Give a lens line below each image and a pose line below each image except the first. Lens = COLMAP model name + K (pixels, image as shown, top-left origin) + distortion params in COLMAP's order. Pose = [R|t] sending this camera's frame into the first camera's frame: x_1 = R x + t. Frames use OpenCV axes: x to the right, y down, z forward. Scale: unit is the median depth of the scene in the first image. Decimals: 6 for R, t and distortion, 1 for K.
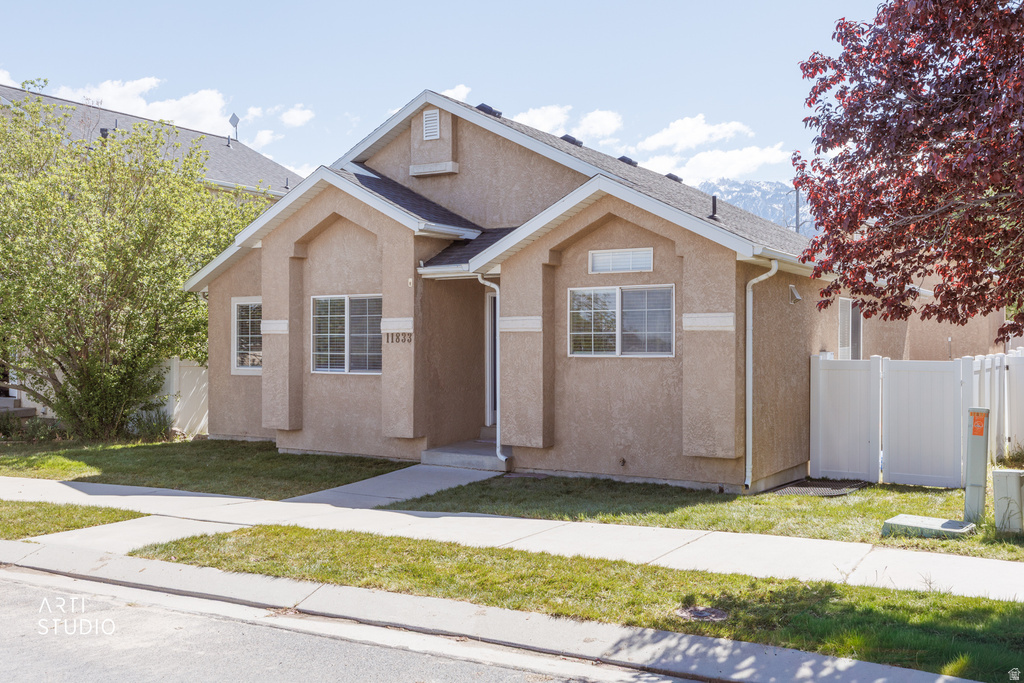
lens RADIAL K [[975.0, 0, 511.1], [0, 975.0, 345.6], [0, 0, 1]] dist [-0.005768, 0.000000]
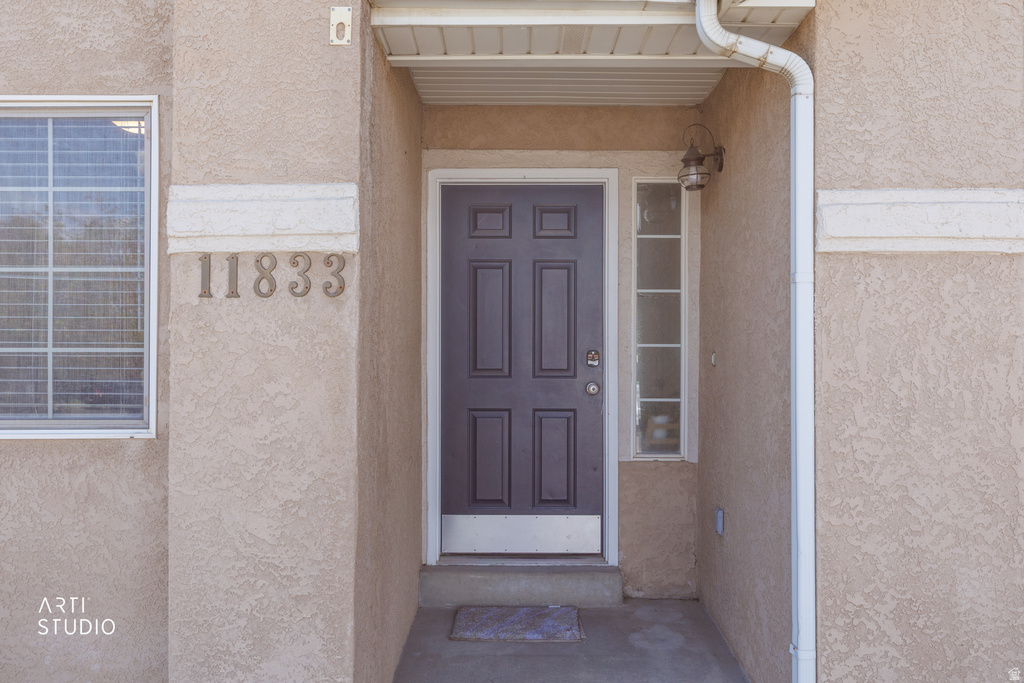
lens RADIAL K [[826.1, 0, 512.3], [0, 826.1, 341.0], [0, 0, 1]] dist [-0.007105, -0.001819]
pose [[0.852864, 0.000627, 0.522133, -0.167793], [0.000619, 0.999997, -0.002212, 0.007078], [-0.522133, 0.002209, 0.852861, 0.819472]]
